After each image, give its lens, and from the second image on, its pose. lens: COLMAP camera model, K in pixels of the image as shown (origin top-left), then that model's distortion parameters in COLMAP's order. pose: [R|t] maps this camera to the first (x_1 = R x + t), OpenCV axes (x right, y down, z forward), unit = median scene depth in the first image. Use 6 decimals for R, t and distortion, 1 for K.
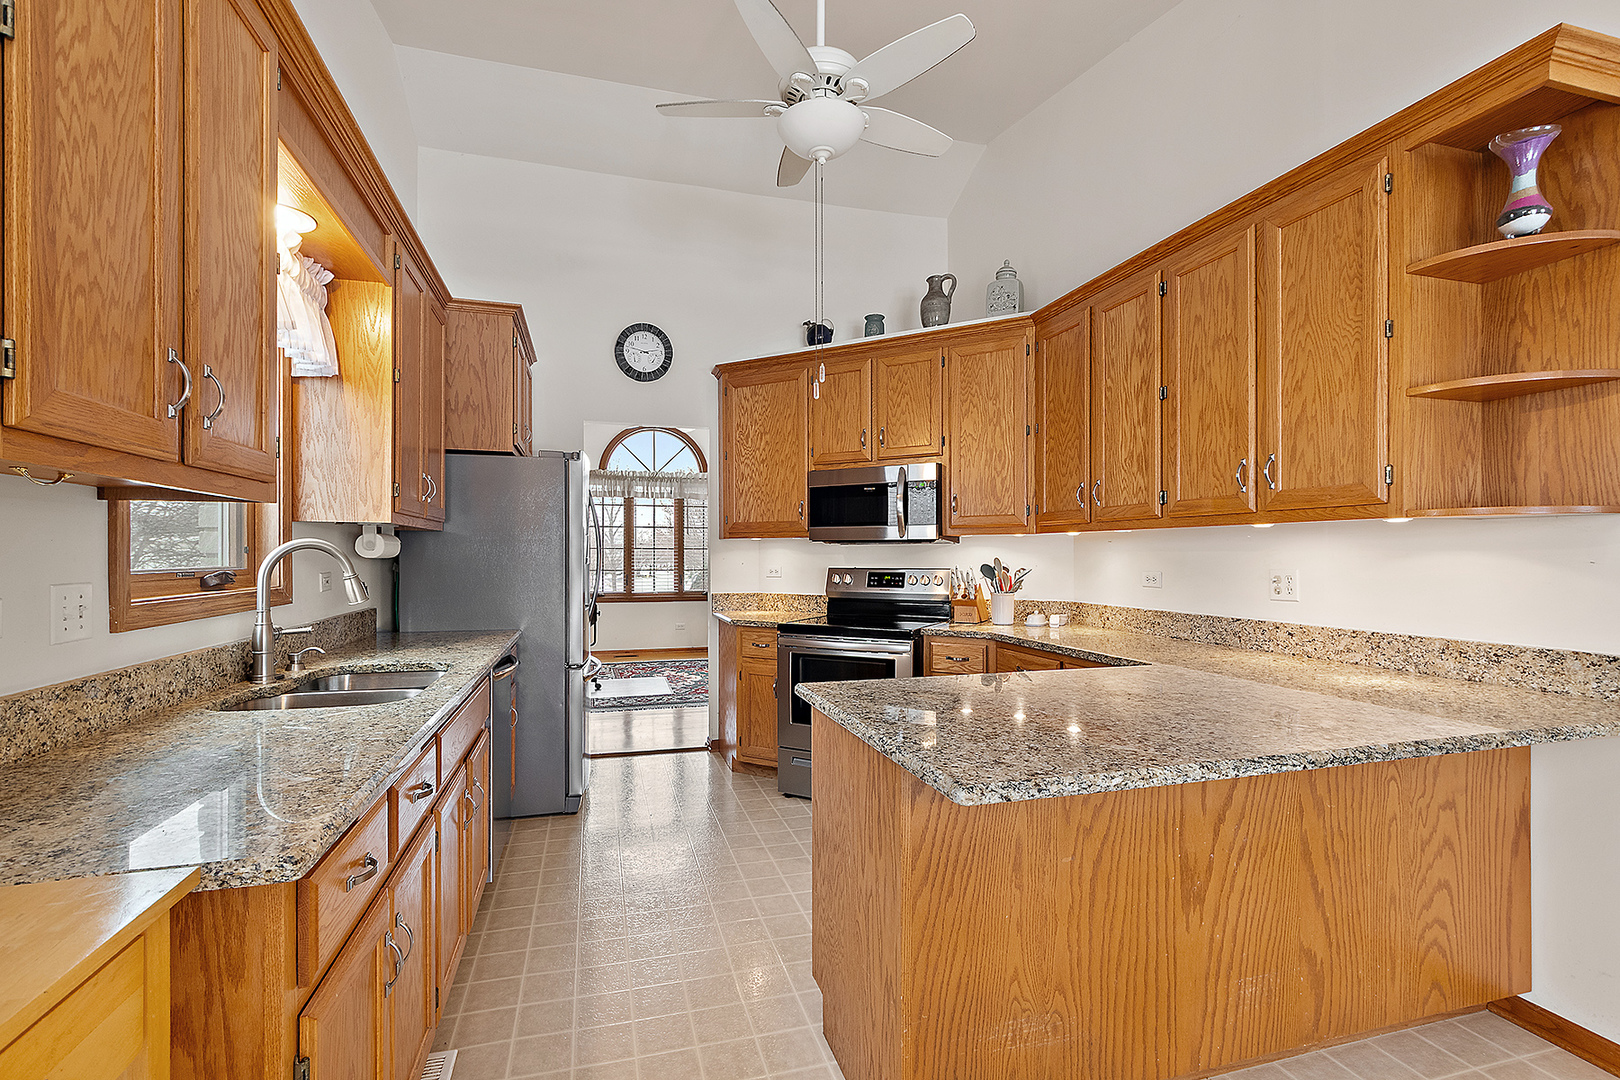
lens RADIAL K [[721.3, 0, 805.0], [0, 721.3, 550.1], [0, 0, 1]] dist [0.002421, -0.002276]
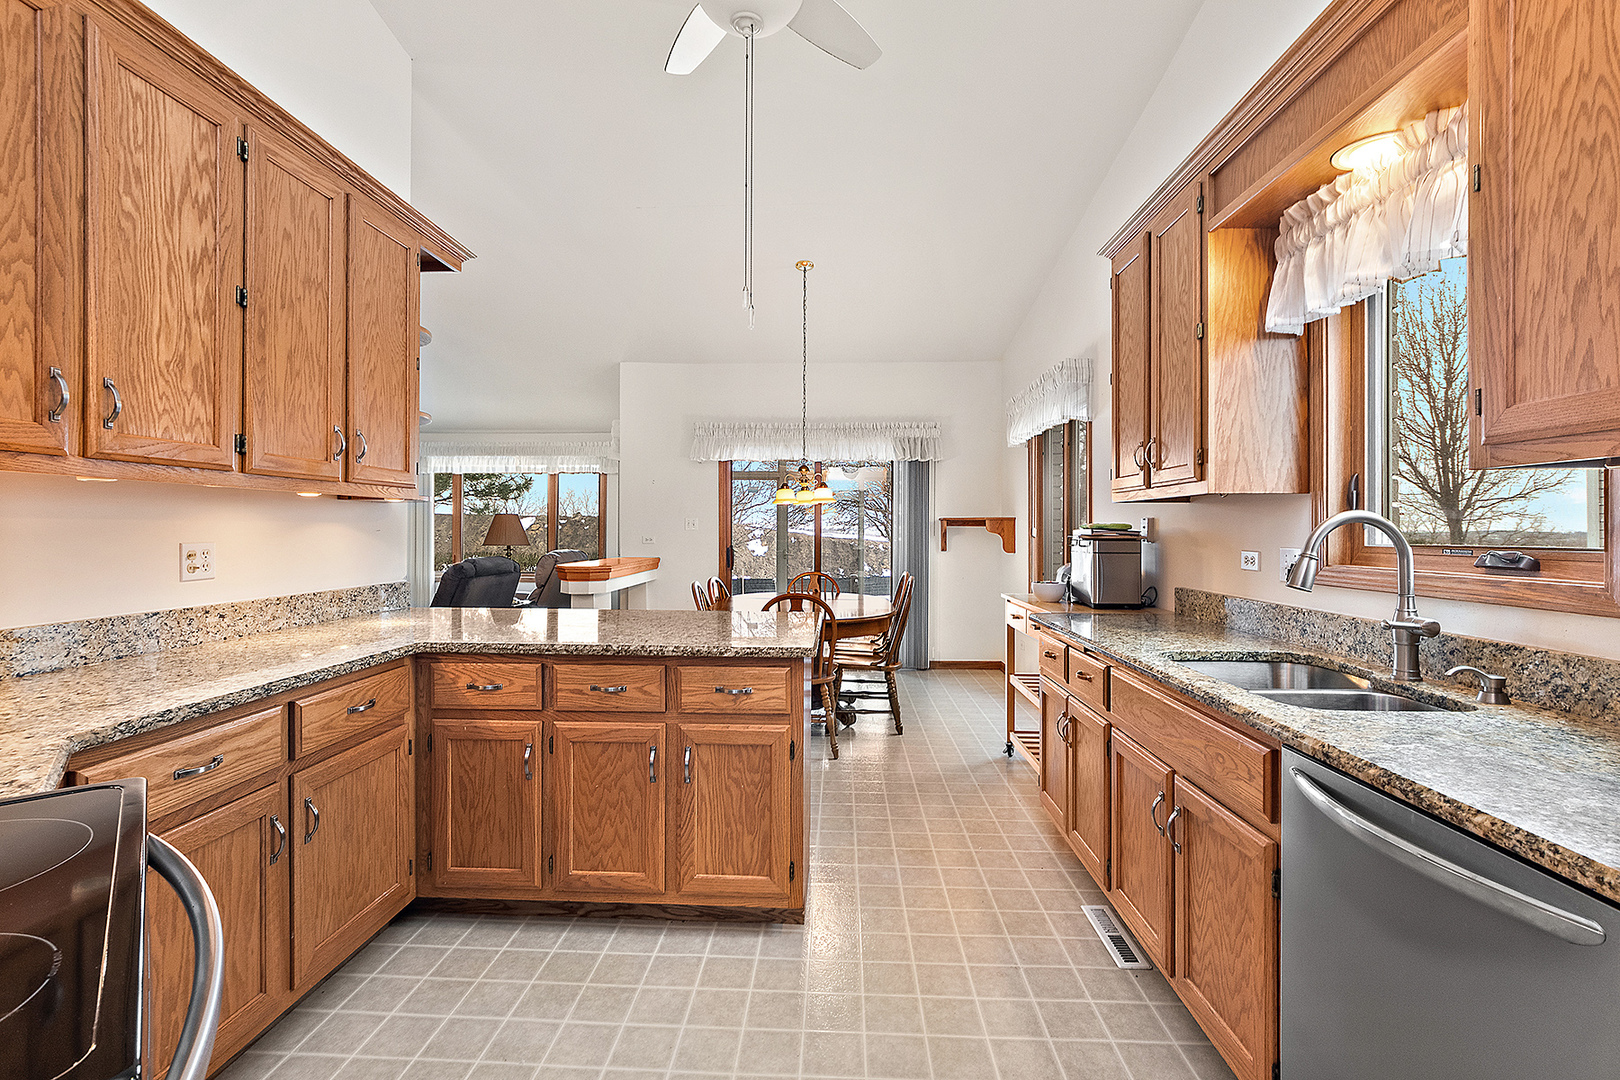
lens RADIAL K [[721.3, 0, 810.4], [0, 721.3, 533.4], [0, 0, 1]] dist [0.002421, -0.002276]
pose [[-0.946610, -0.005092, 0.322340, -0.281801], [-0.005134, 0.999987, 0.000719, 0.012477], [-0.322340, -0.000974, -0.946624, 1.605308]]
